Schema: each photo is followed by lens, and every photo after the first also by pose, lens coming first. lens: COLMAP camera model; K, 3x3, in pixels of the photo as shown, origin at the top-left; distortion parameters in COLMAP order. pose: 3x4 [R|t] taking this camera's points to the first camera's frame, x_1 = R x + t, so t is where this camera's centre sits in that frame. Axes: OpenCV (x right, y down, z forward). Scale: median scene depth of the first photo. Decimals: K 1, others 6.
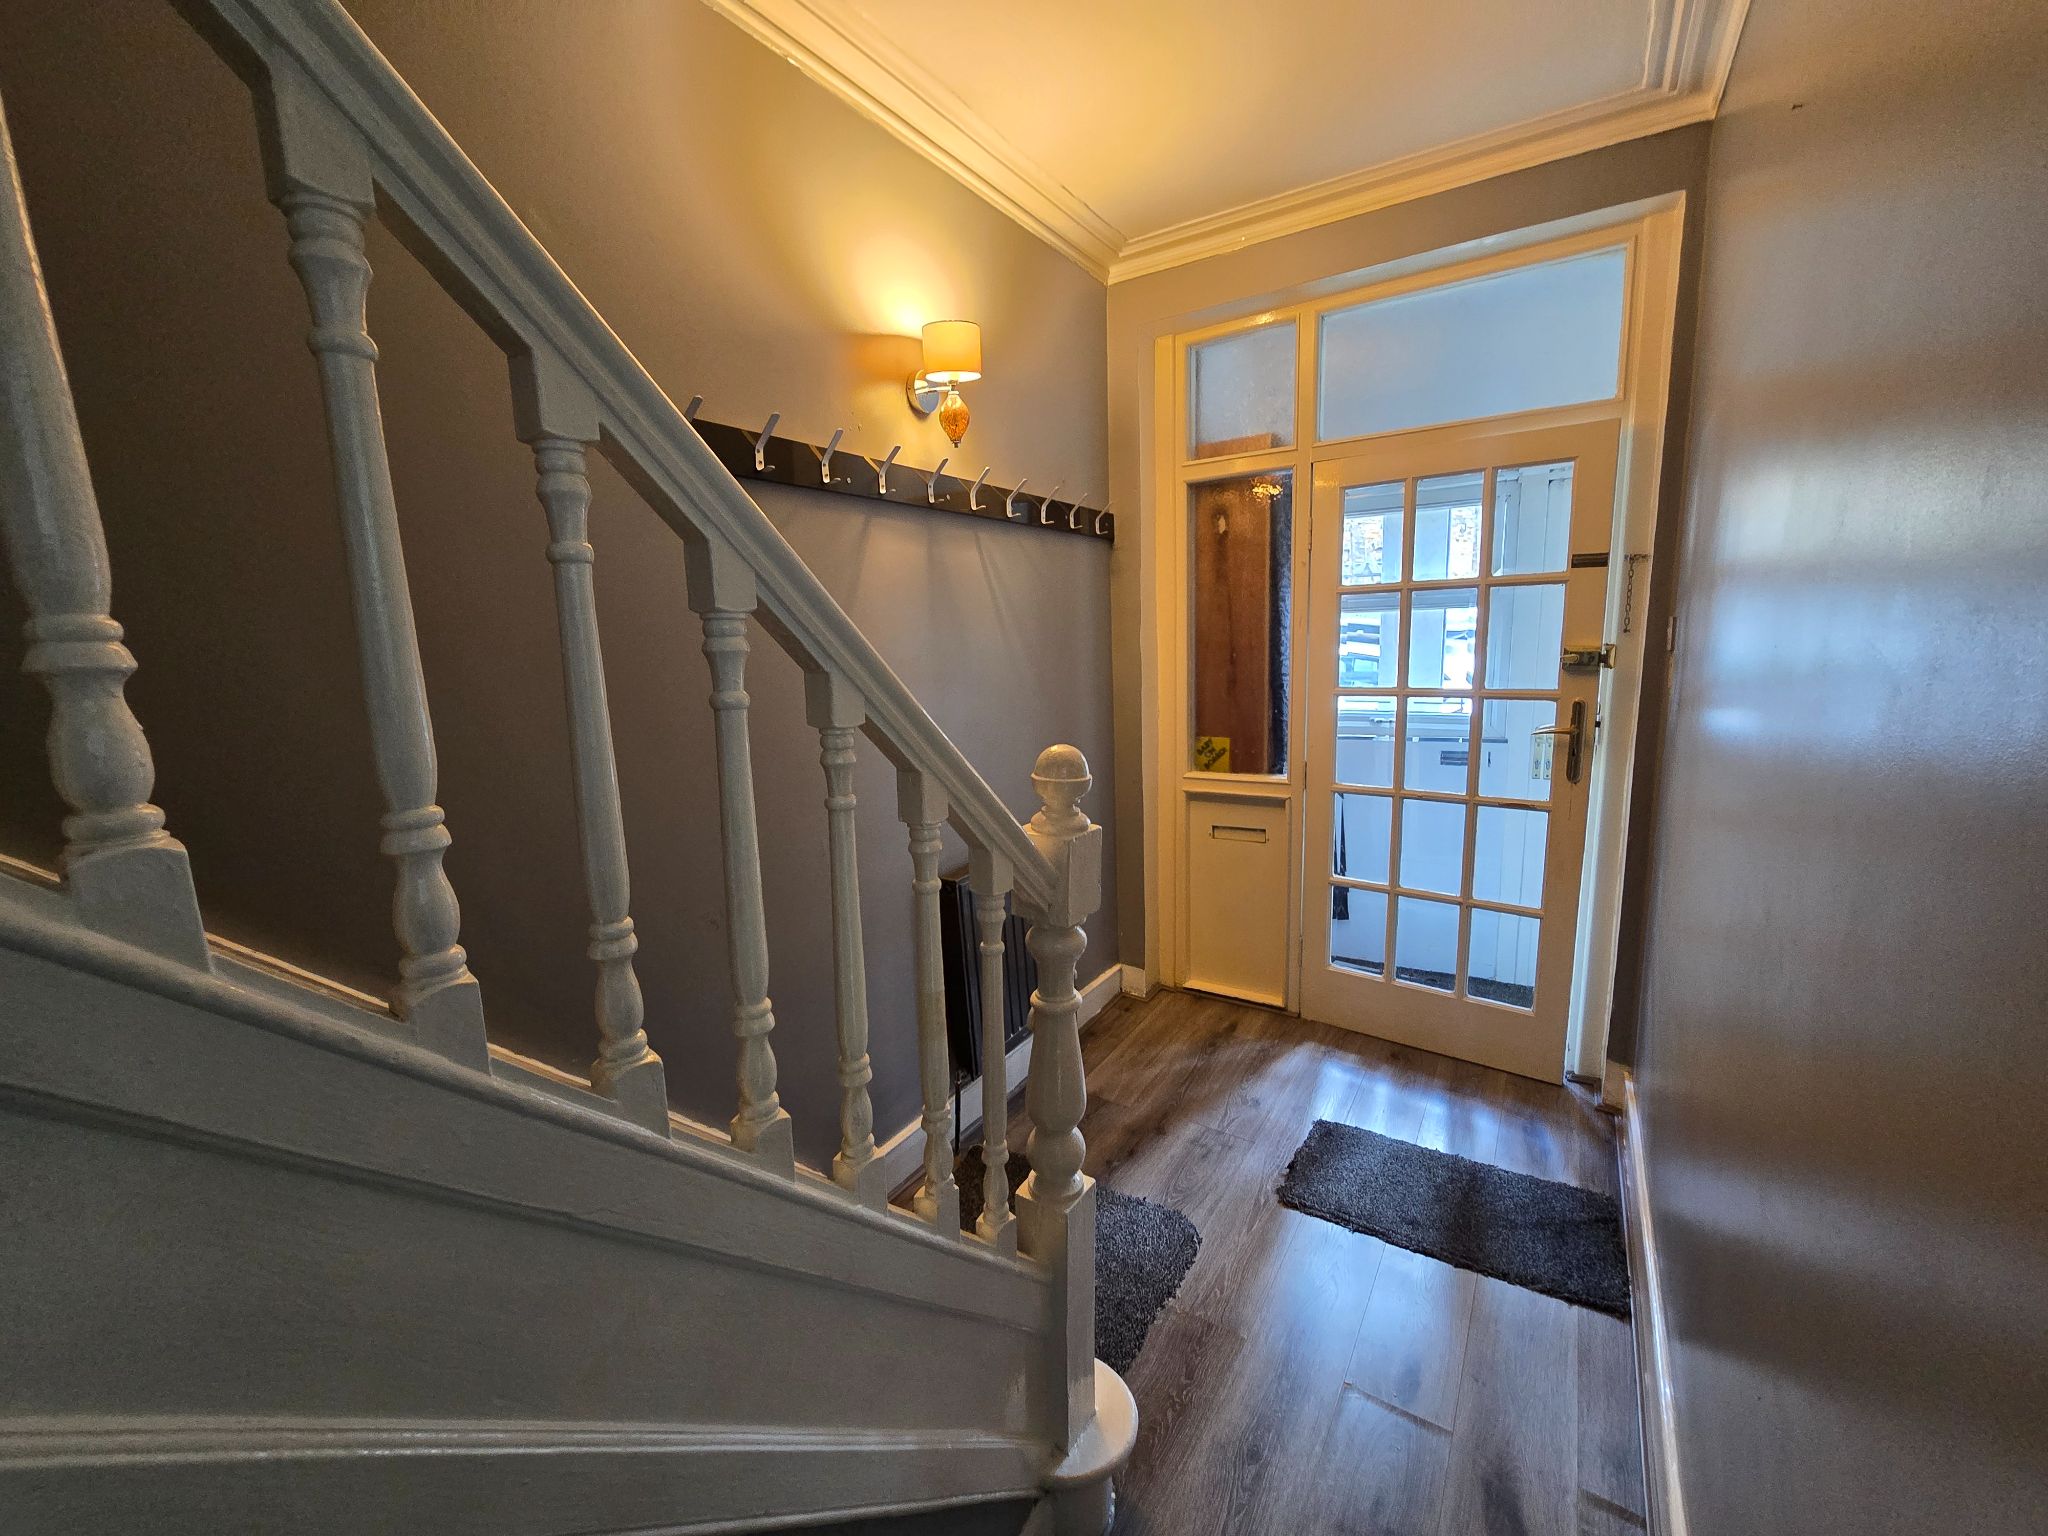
lens RADIAL K [[839.7, 0, 1020.7], [0, 839.7, 761.2], [0, 0, 1]] dist [-0.002716, -0.000712]
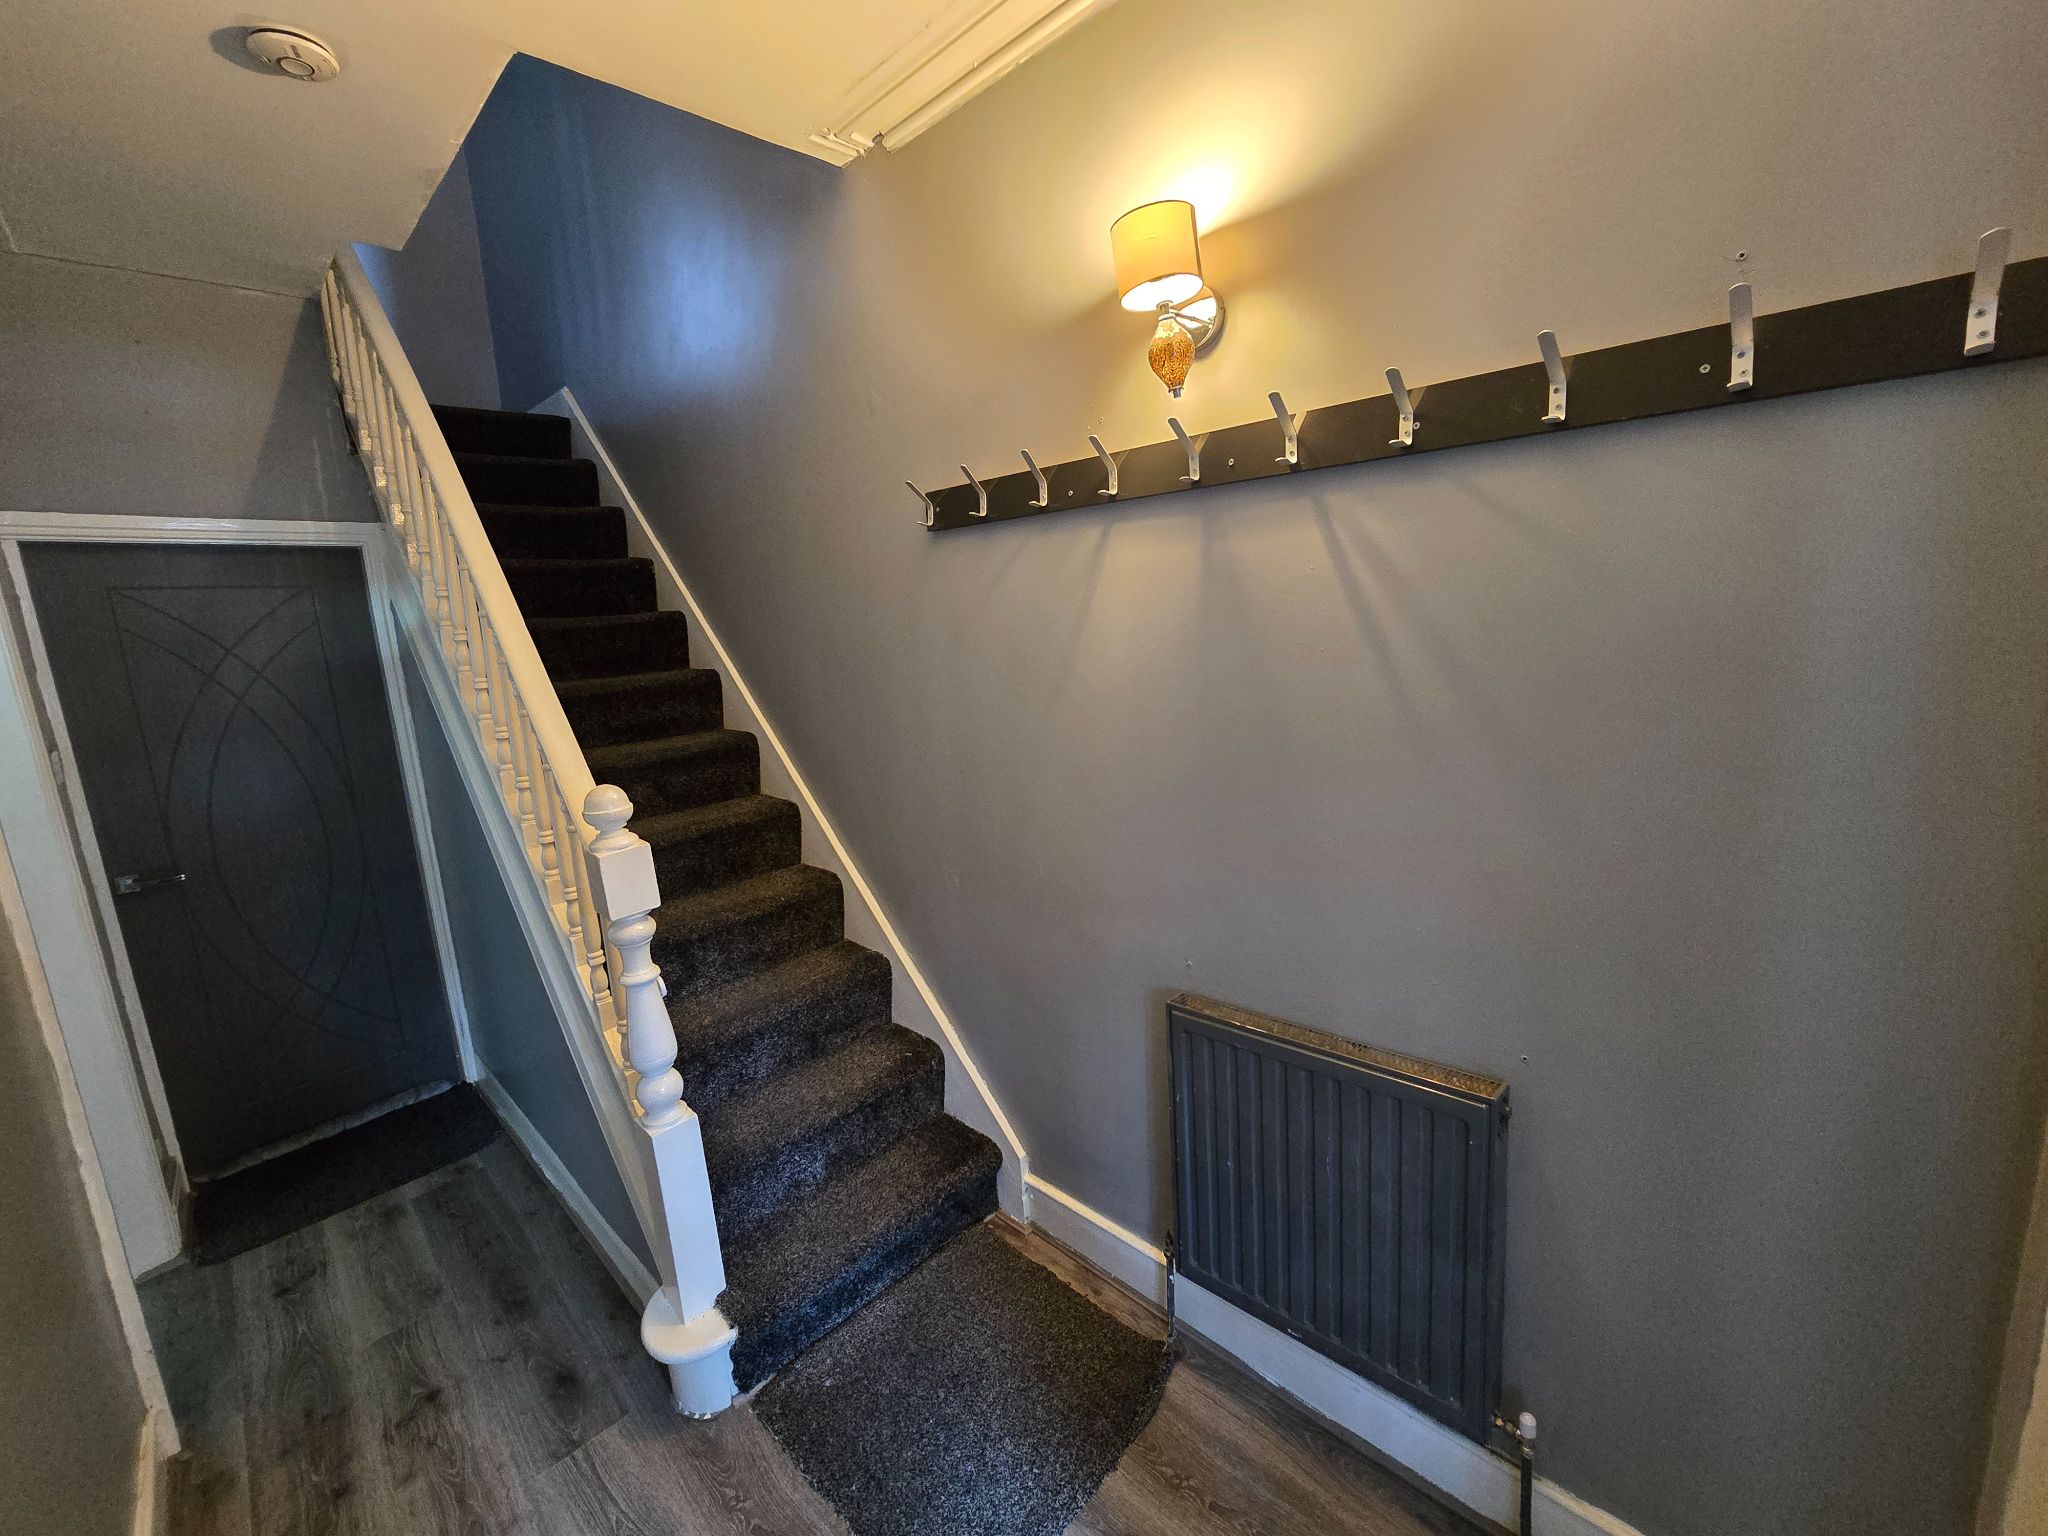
lens RADIAL K [[839.7, 0, 1022.8], [0, 839.7, 767.1], [0, 0, 1]] dist [-0.002716, -0.000712]
pose [[-0.202934, 0.220980, -0.953932, 0.670182], [-0.090961, 0.965736, 0.243065, -0.251032], [0.974958, 0.136097, -0.175880, 1.080580]]
